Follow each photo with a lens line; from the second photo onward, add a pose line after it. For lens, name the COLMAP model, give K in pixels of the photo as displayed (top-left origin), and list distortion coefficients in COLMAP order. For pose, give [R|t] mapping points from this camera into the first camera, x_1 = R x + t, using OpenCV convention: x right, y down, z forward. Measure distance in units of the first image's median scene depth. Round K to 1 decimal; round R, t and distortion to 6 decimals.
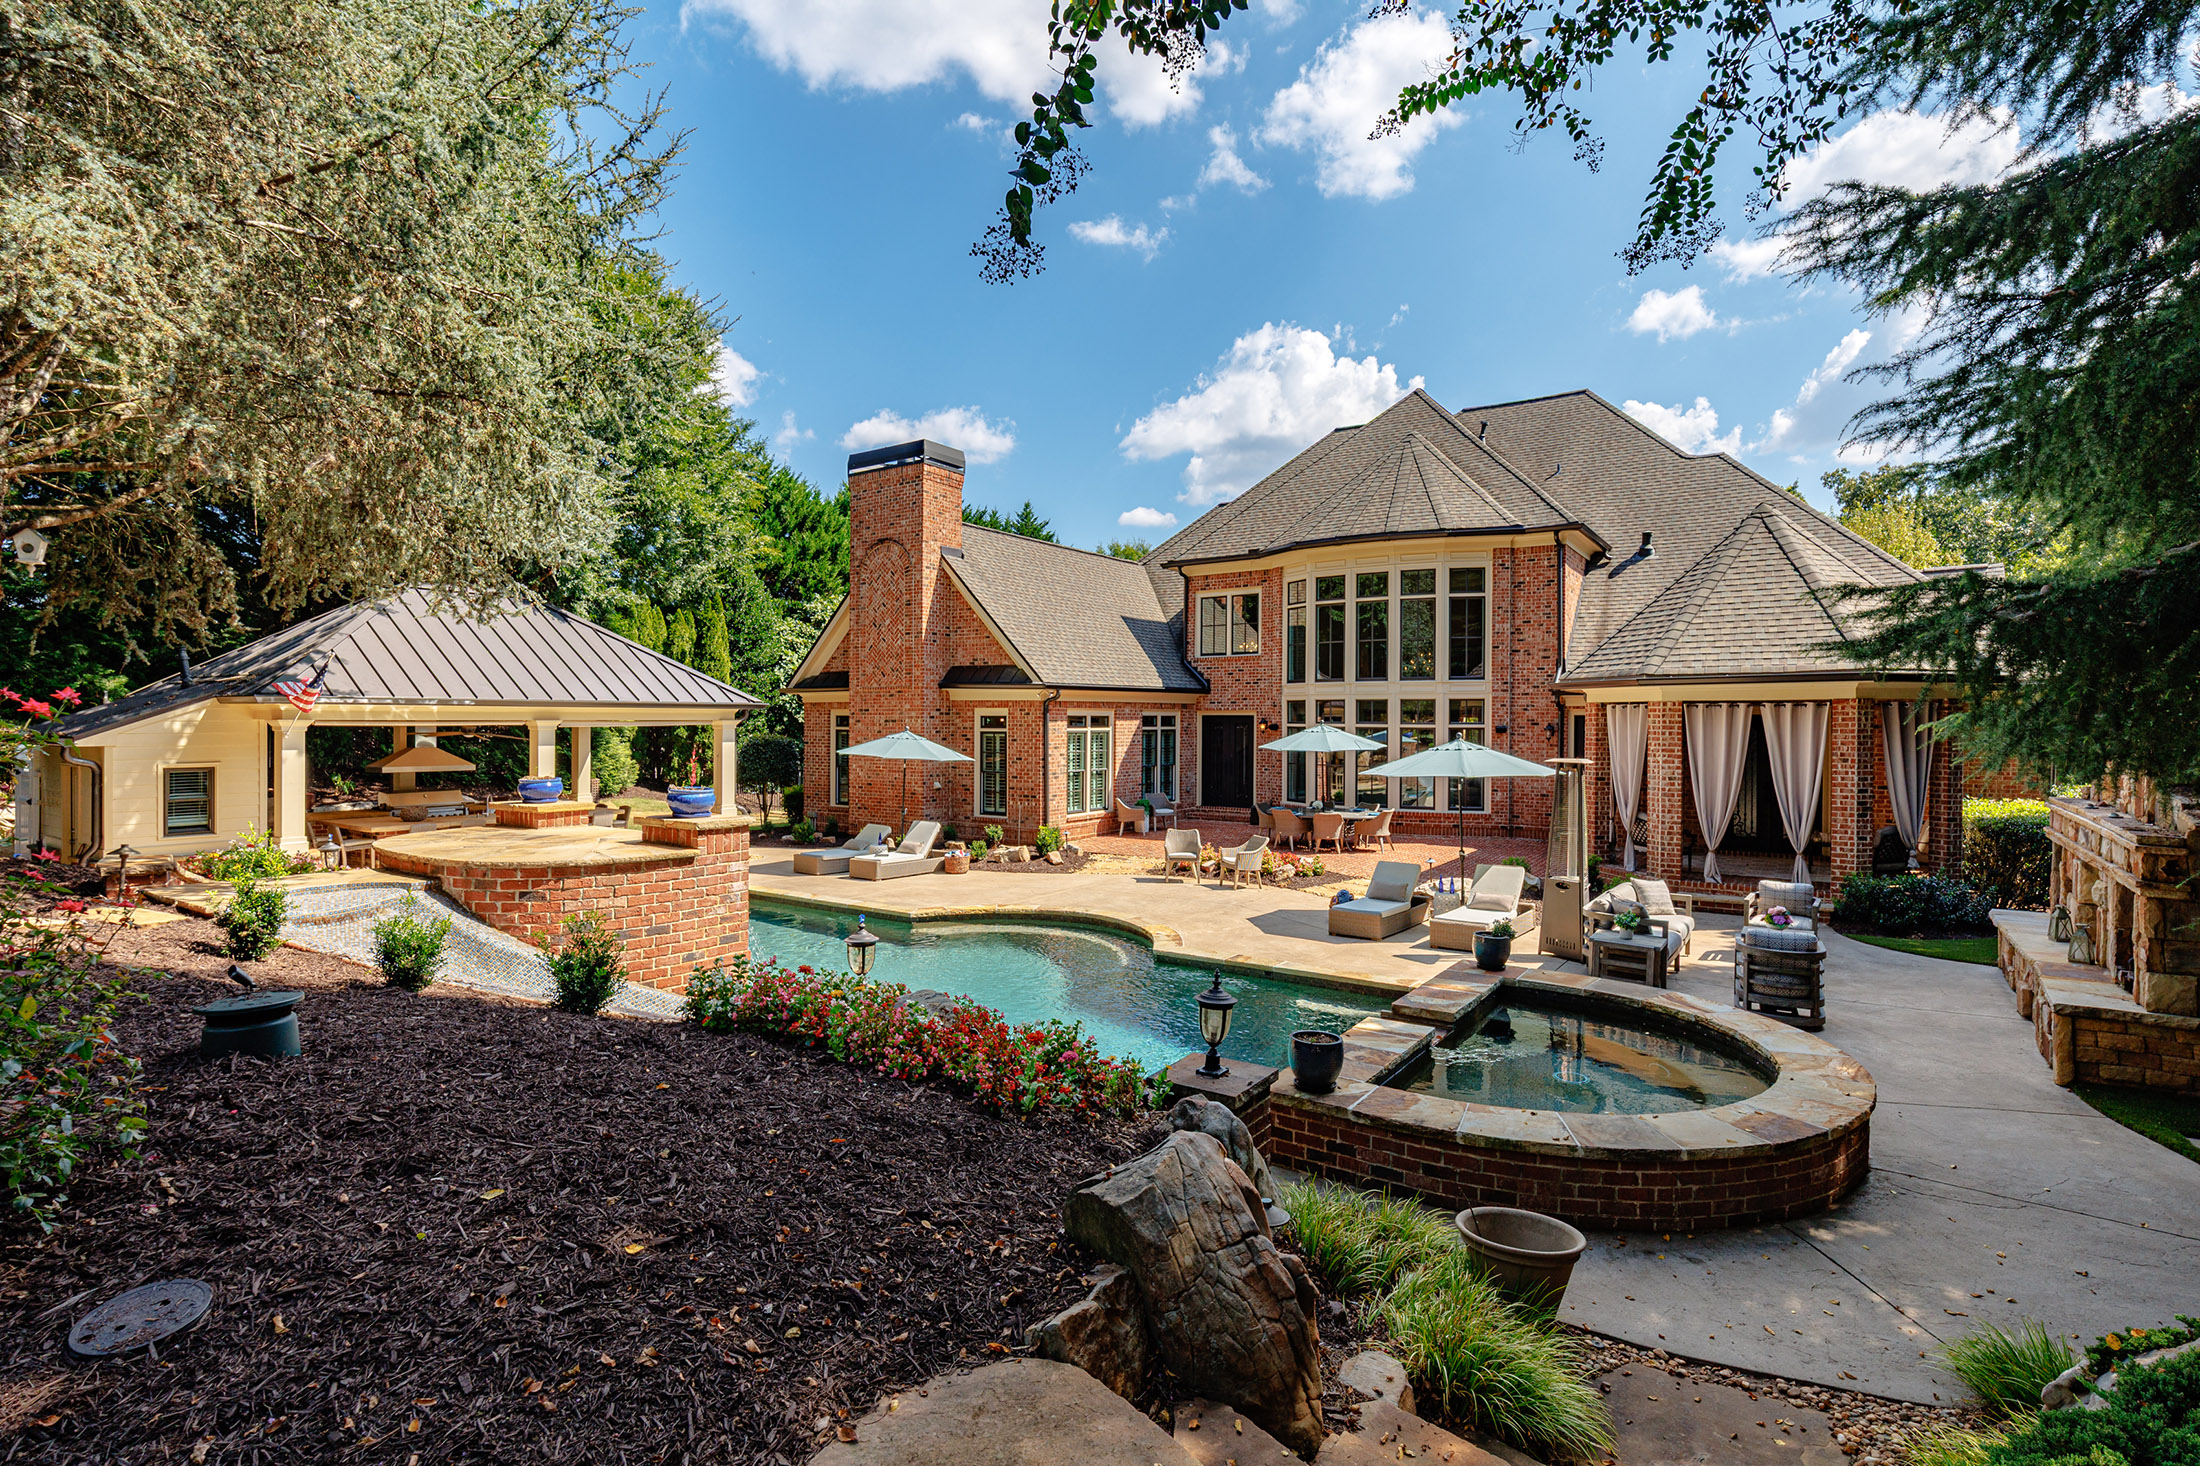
lens RADIAL K [[1104.1, 0, 1092.9], [0, 1104.1, 722.9], [0, 0, 1]] dist [-0.002698, 0.002766]
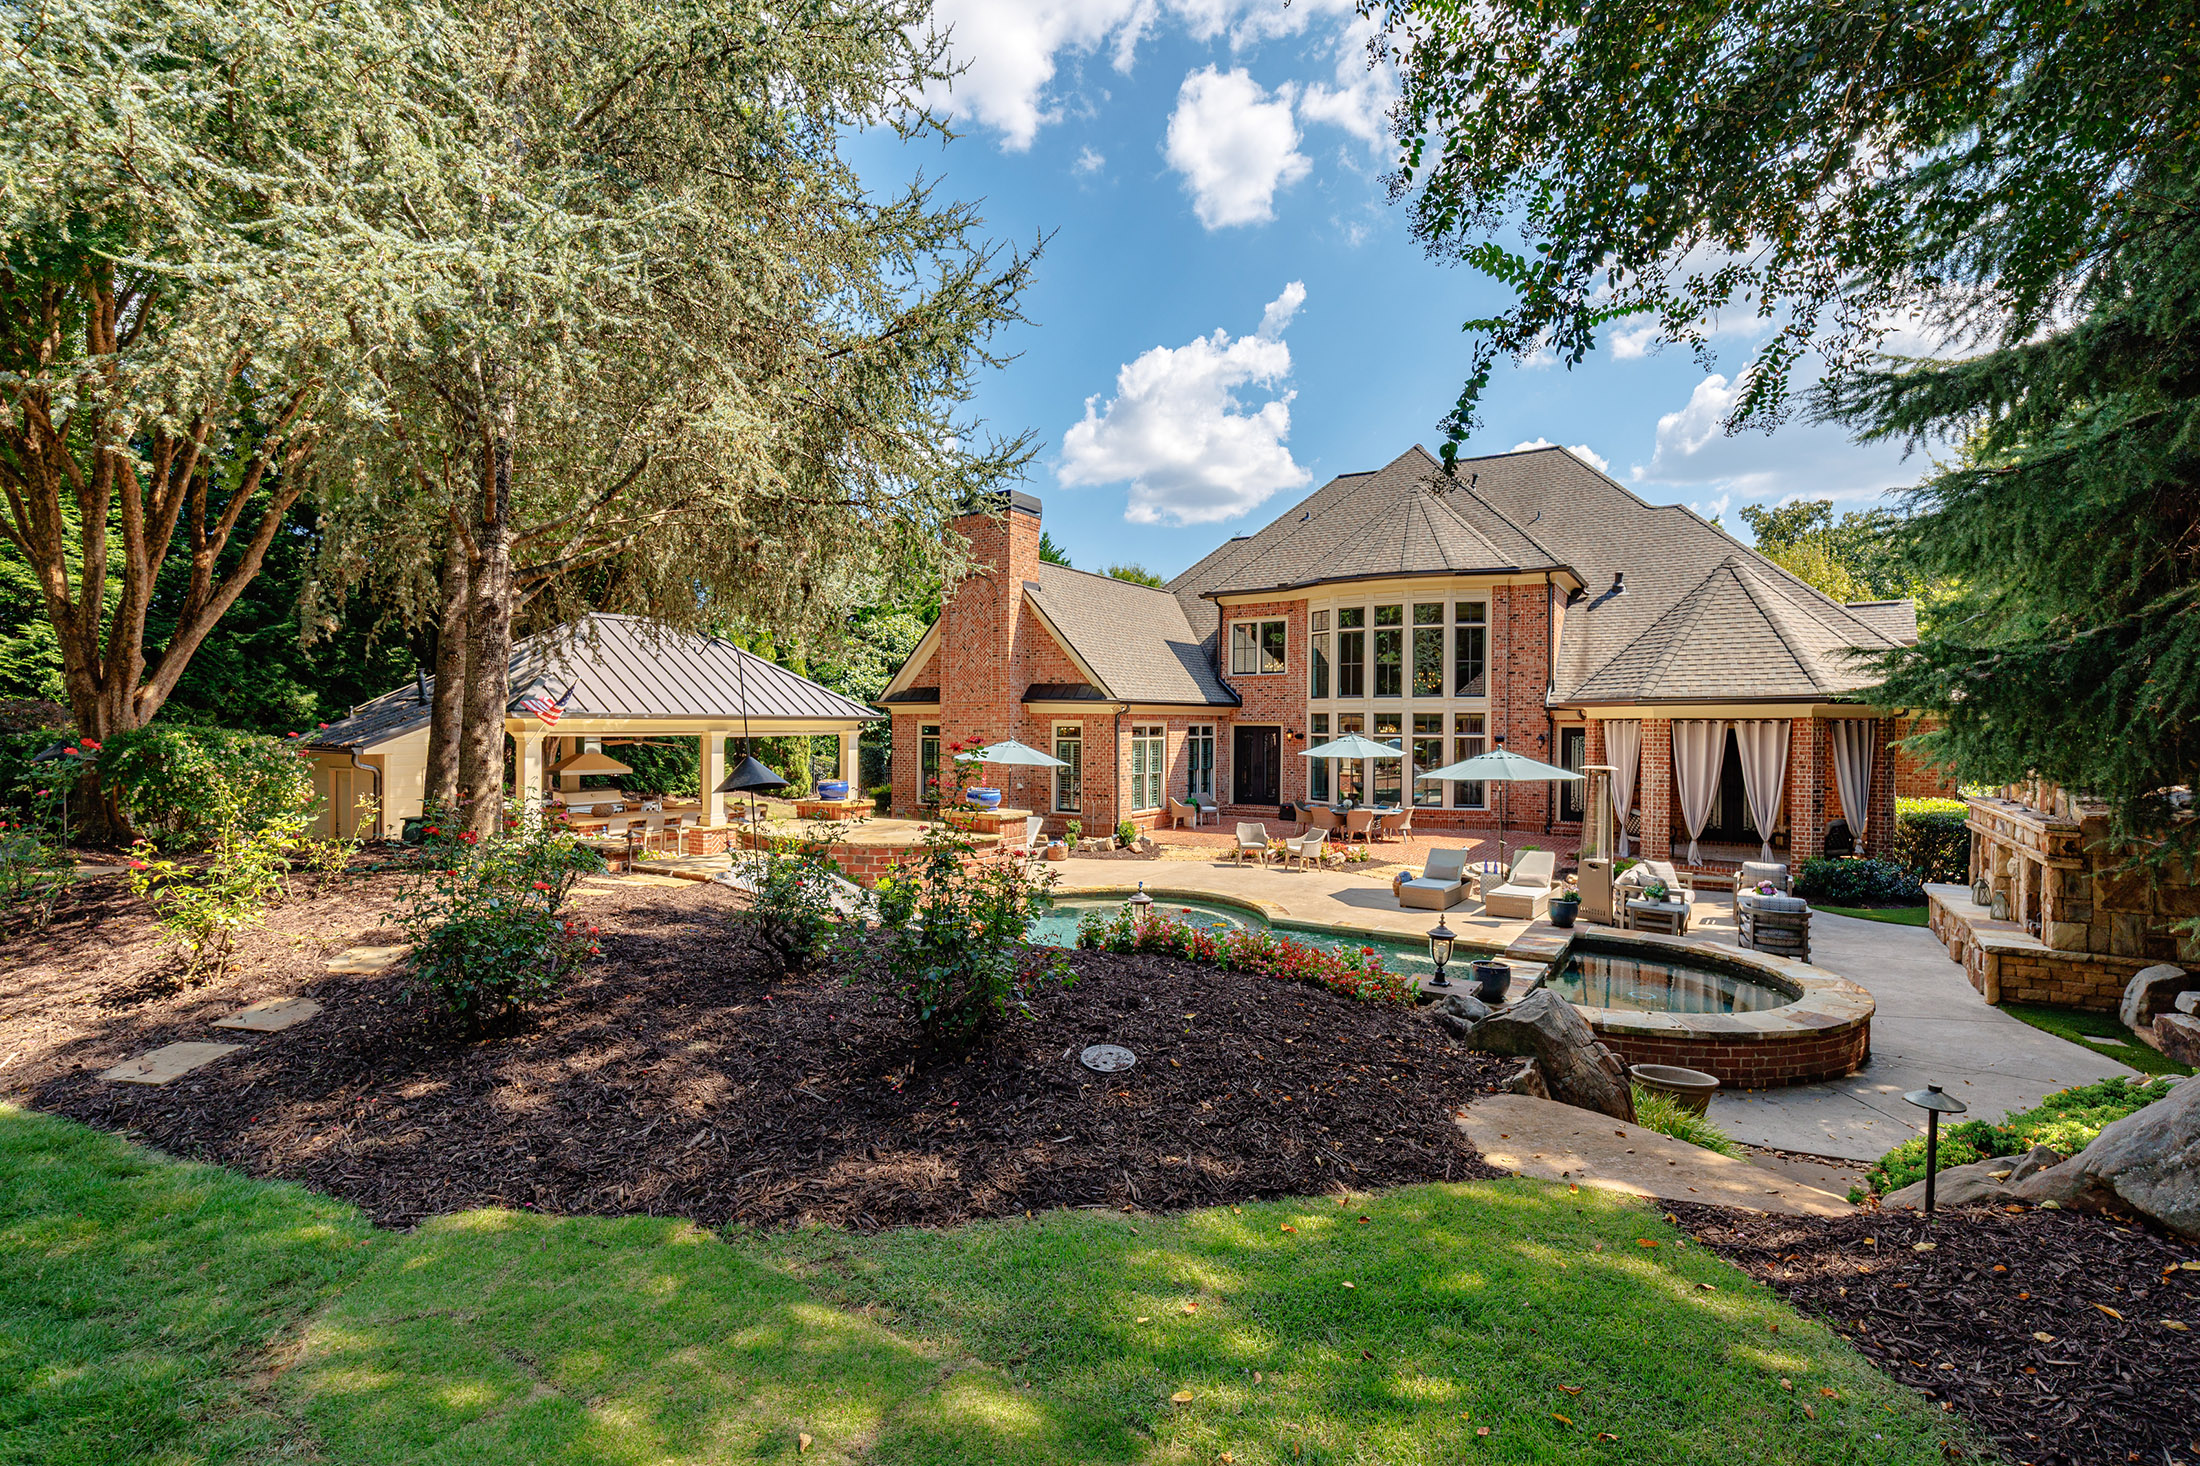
lens RADIAL K [[1031.7, 0, 1095.4], [0, 1031.7, 736.2], [0, 0, 1]] dist [0.007410, -0.001664]
pose [[0.999324, 0.002032, 0.036712, -0.150537], [-0.002325, 0.999966, 0.007948, -0.007681], [-0.036694, -0.008028, 0.999294, -0.130859]]
